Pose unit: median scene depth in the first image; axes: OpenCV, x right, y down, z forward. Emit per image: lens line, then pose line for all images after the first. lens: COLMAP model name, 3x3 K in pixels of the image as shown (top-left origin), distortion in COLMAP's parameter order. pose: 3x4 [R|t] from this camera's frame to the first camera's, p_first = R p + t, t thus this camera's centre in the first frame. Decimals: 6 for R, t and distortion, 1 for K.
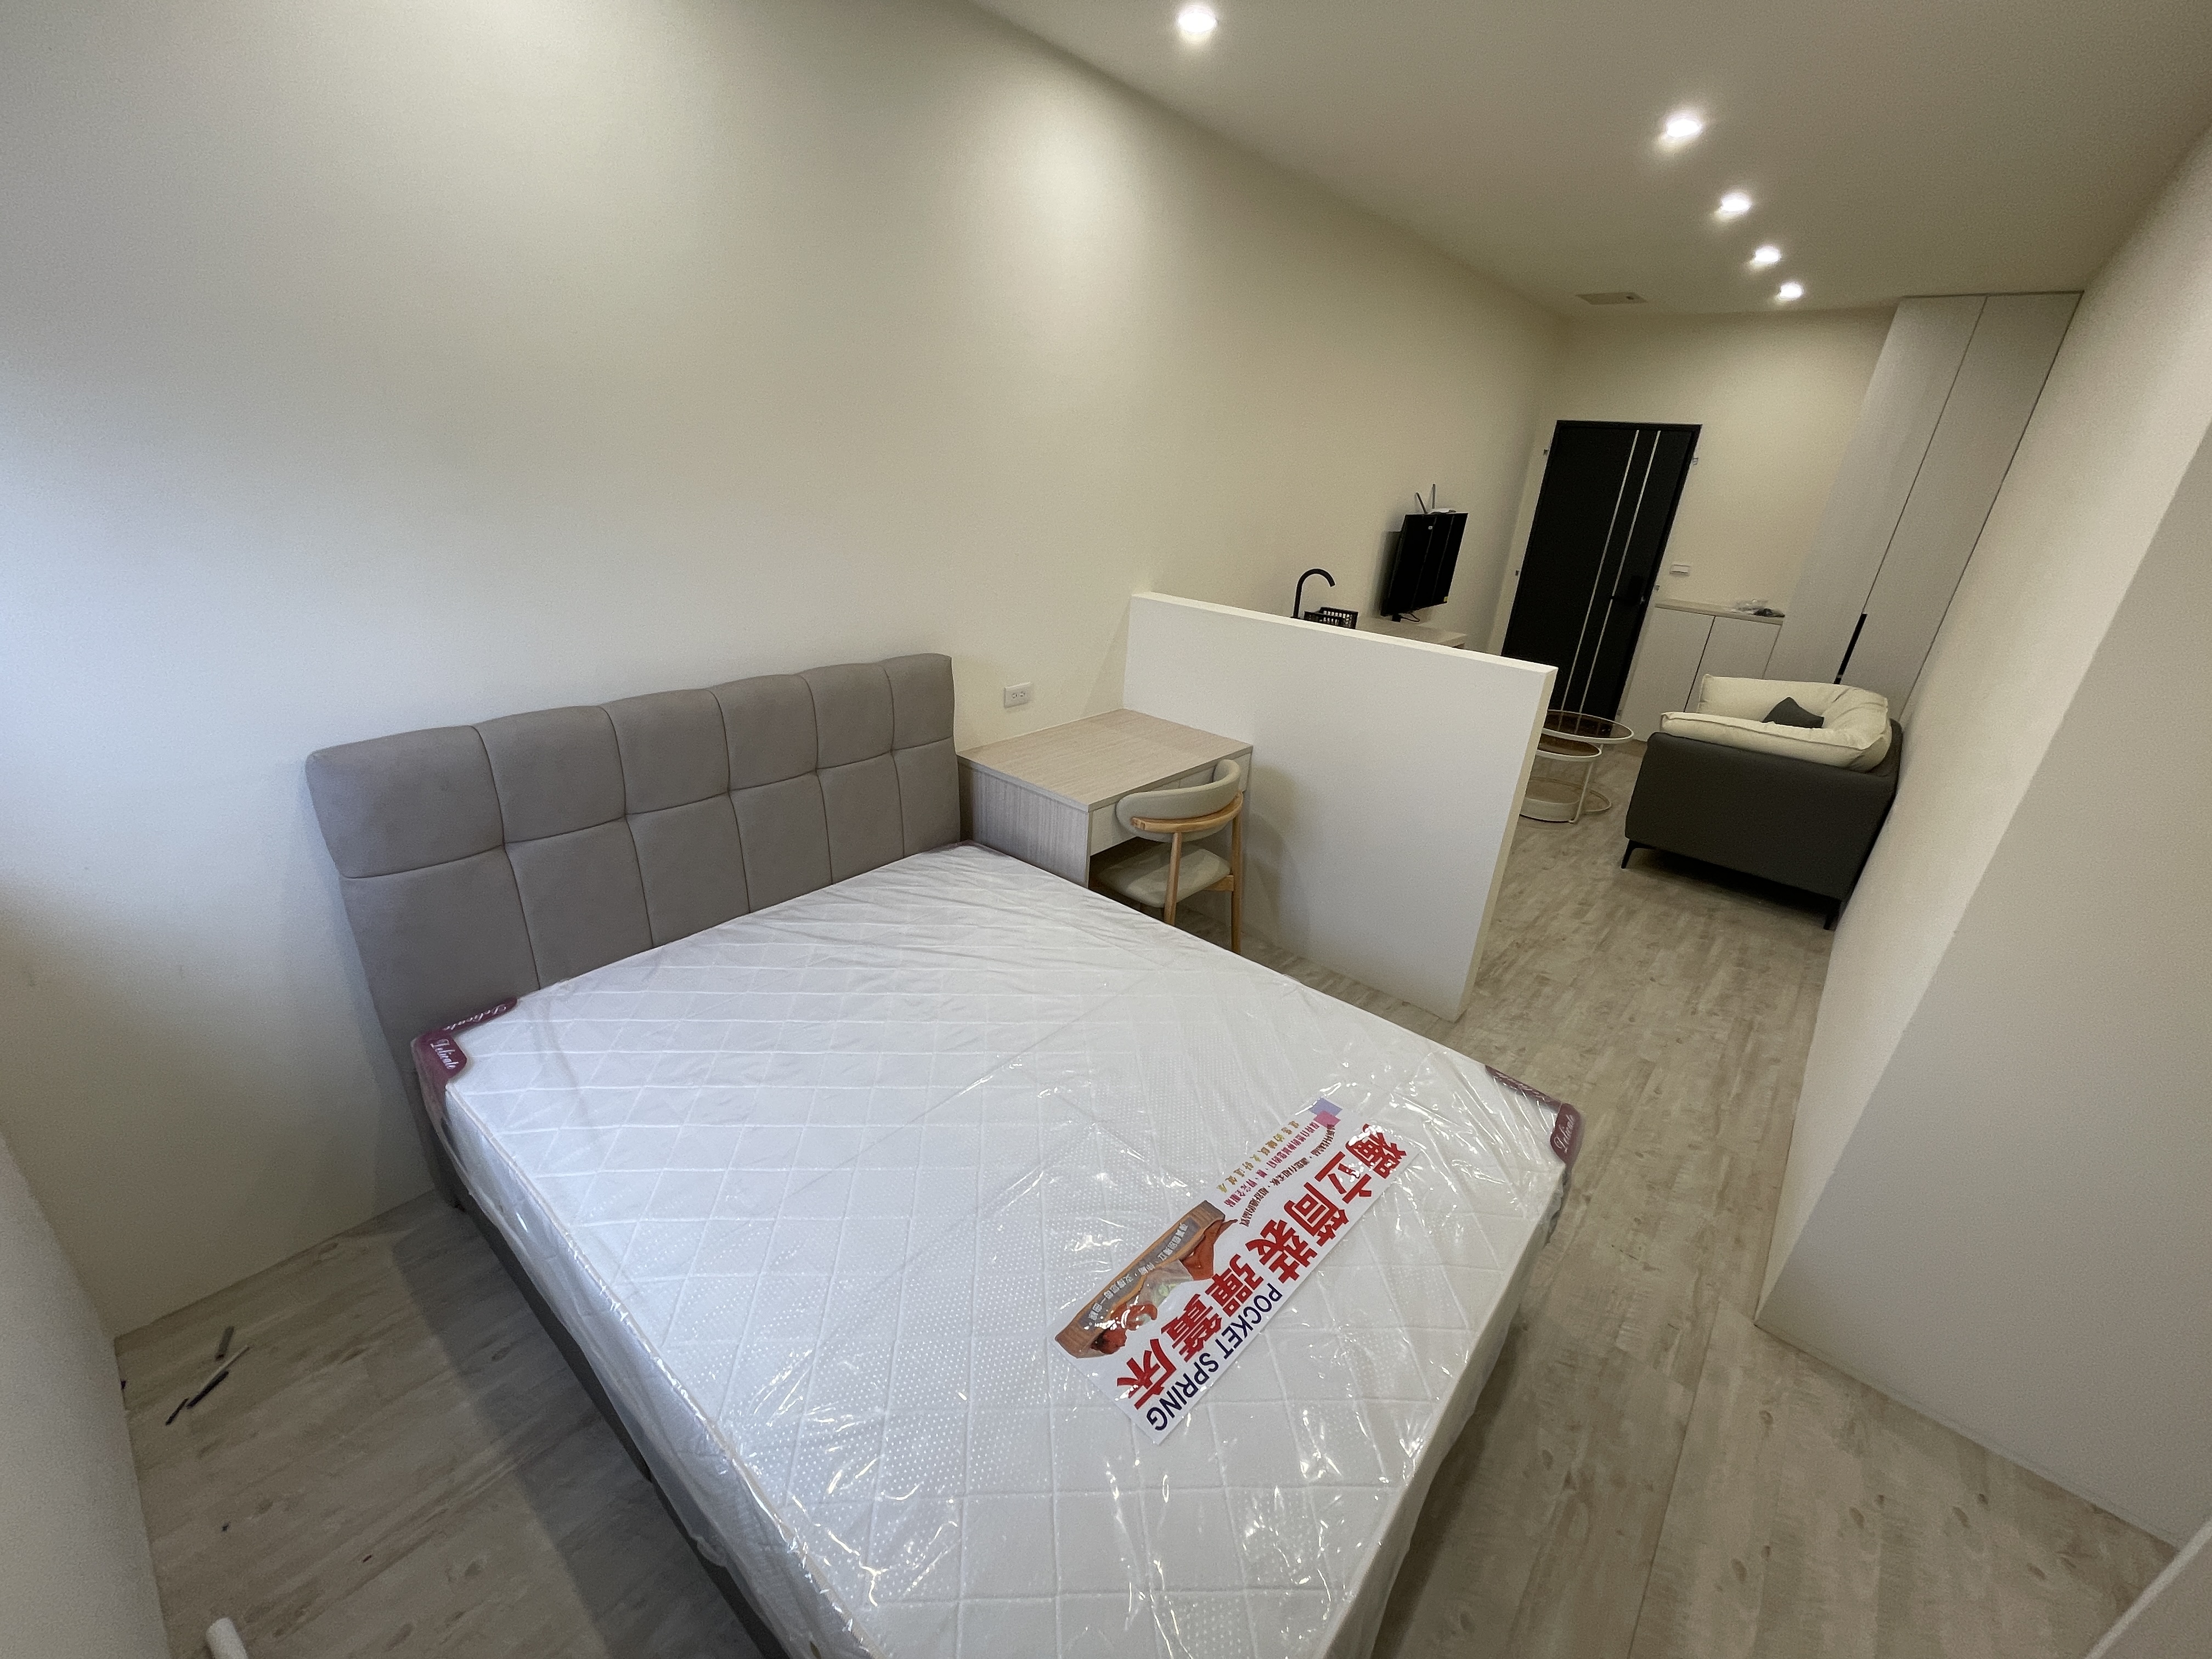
lens RADIAL K [[900.3, 0, 1101.0], [0, 900.3, 831.3], [0, 0, 1]] dist [0.000927, 0.000427]
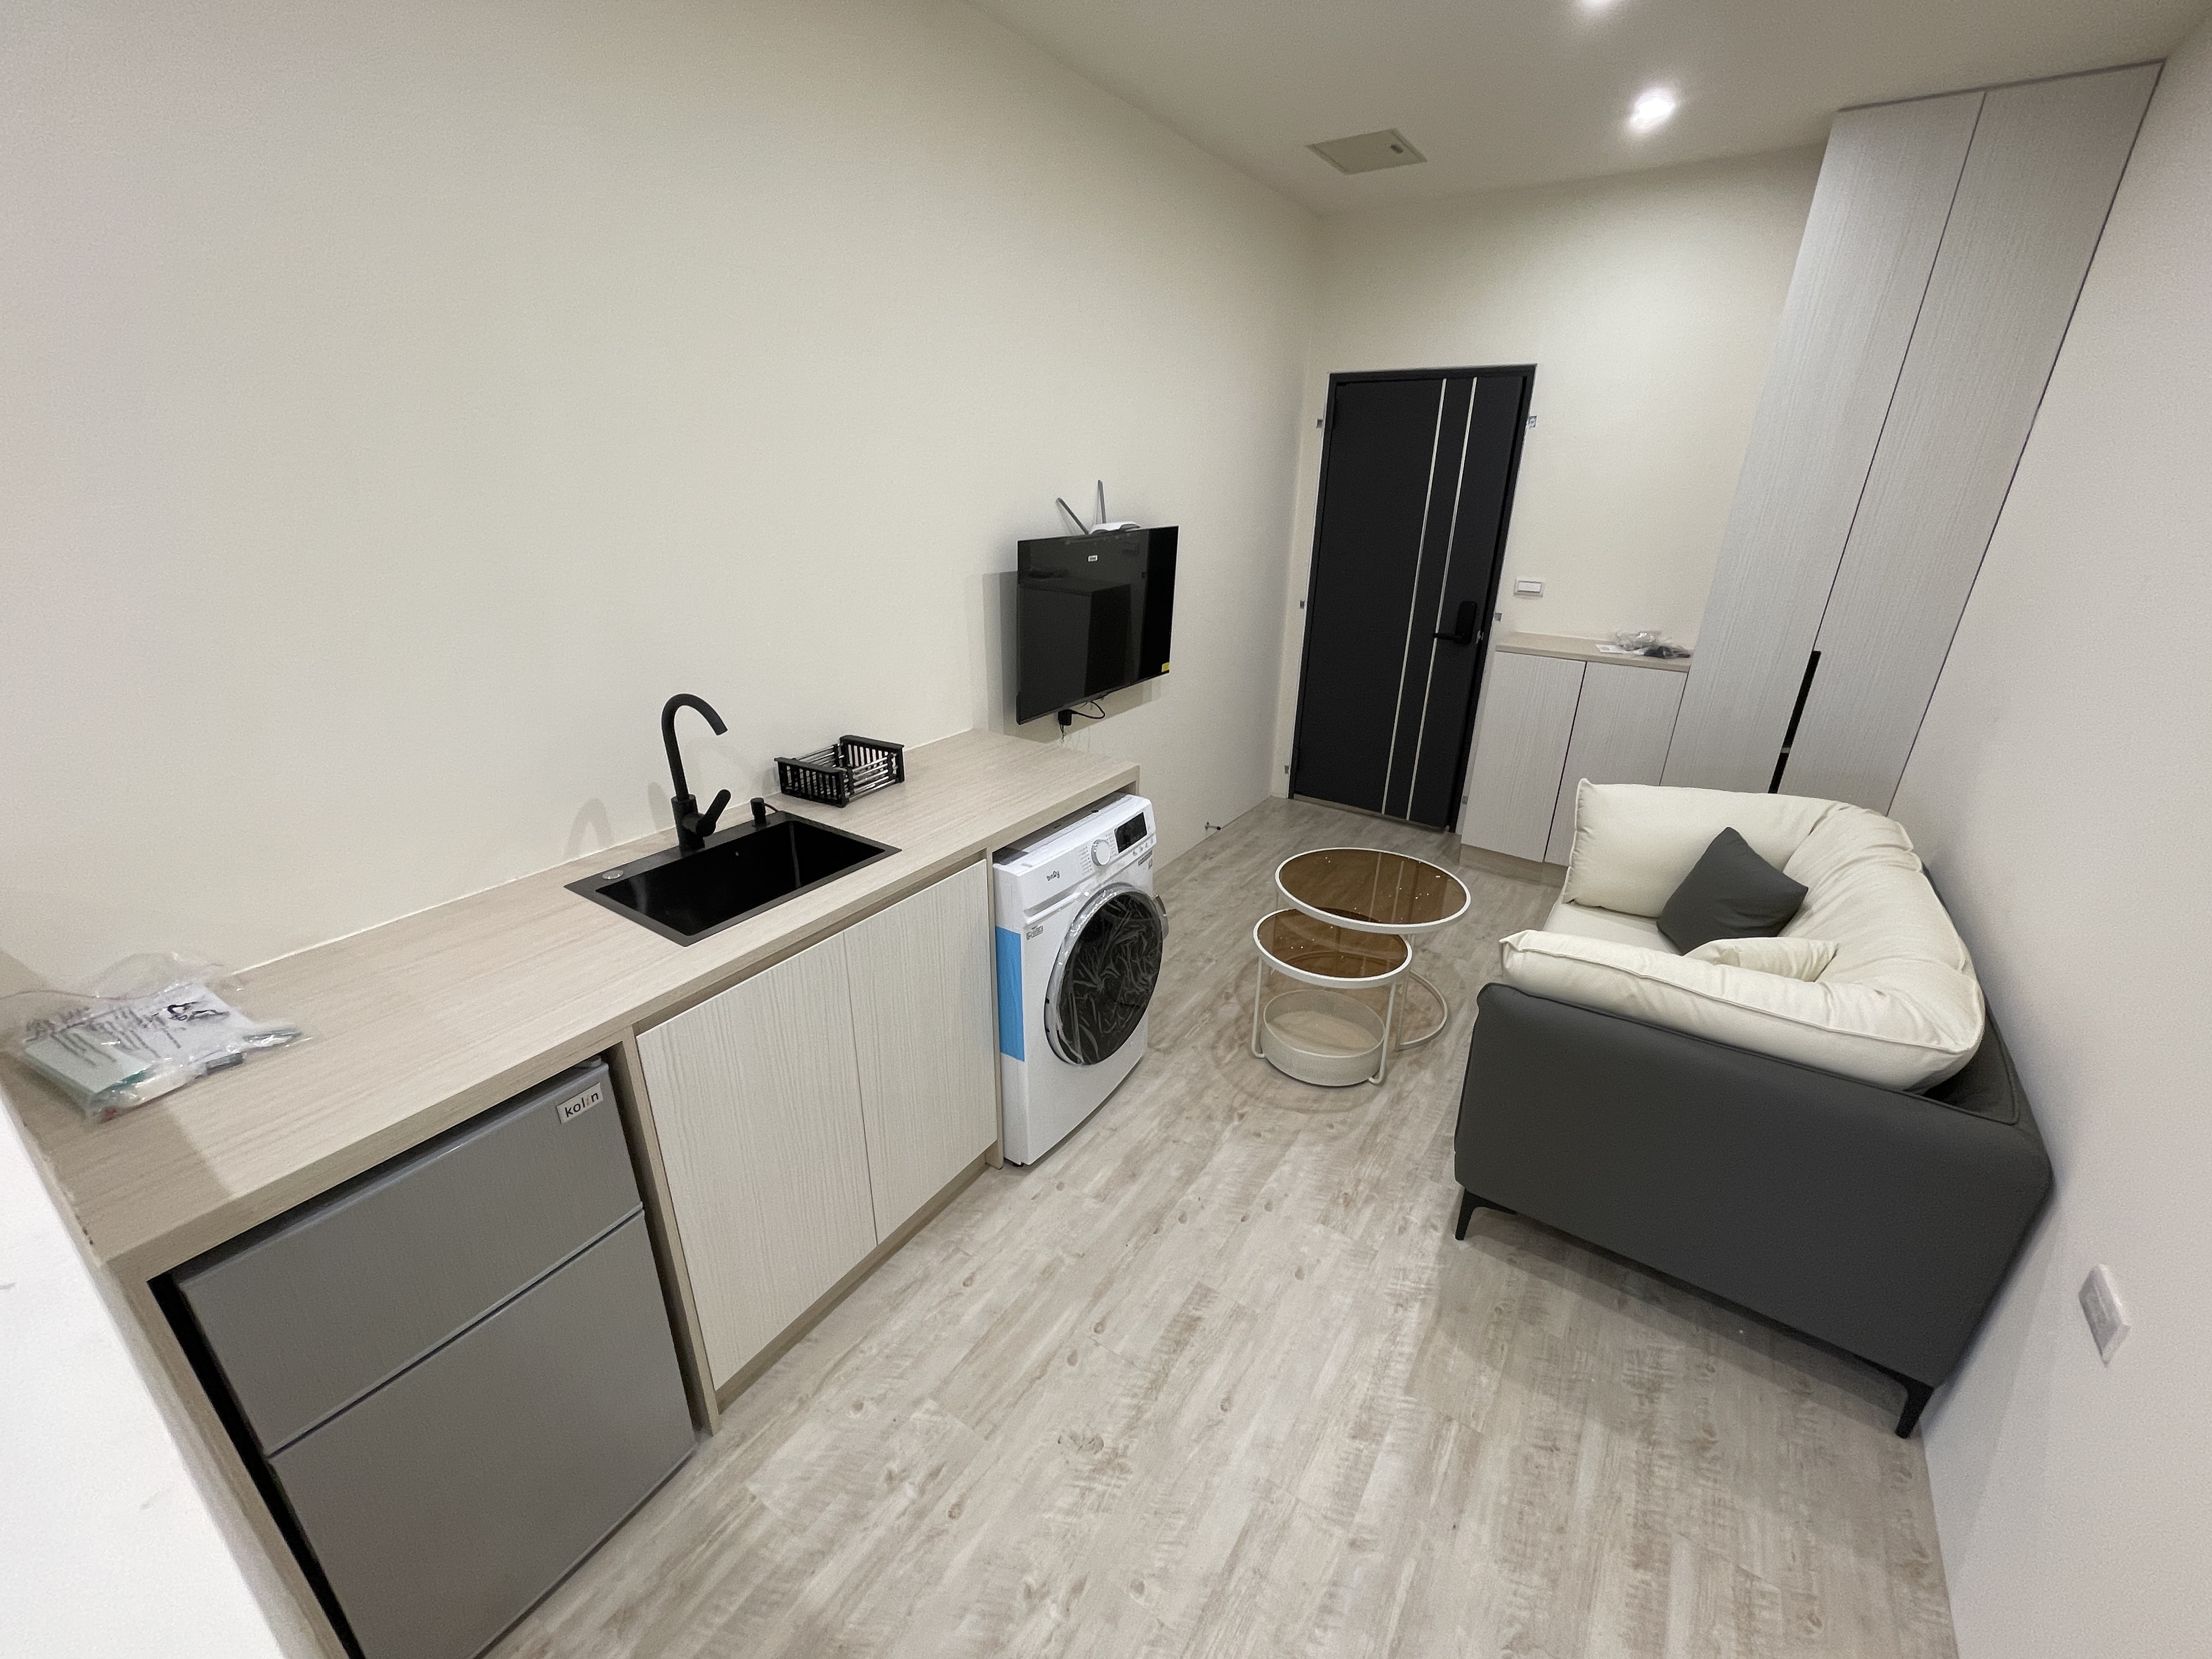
lens RADIAL K [[900.3, 0, 1101.0], [0, 900.3, 831.3], [0, 0, 1]] dist [0.000927, 0.000427]
pose [[0.991885, -0.092829, 0.086878, 0.313439], [0.094144, 0.995496, -0.011155, -0.163862], [-0.085451, 0.019244, 0.996157, 0.452625]]
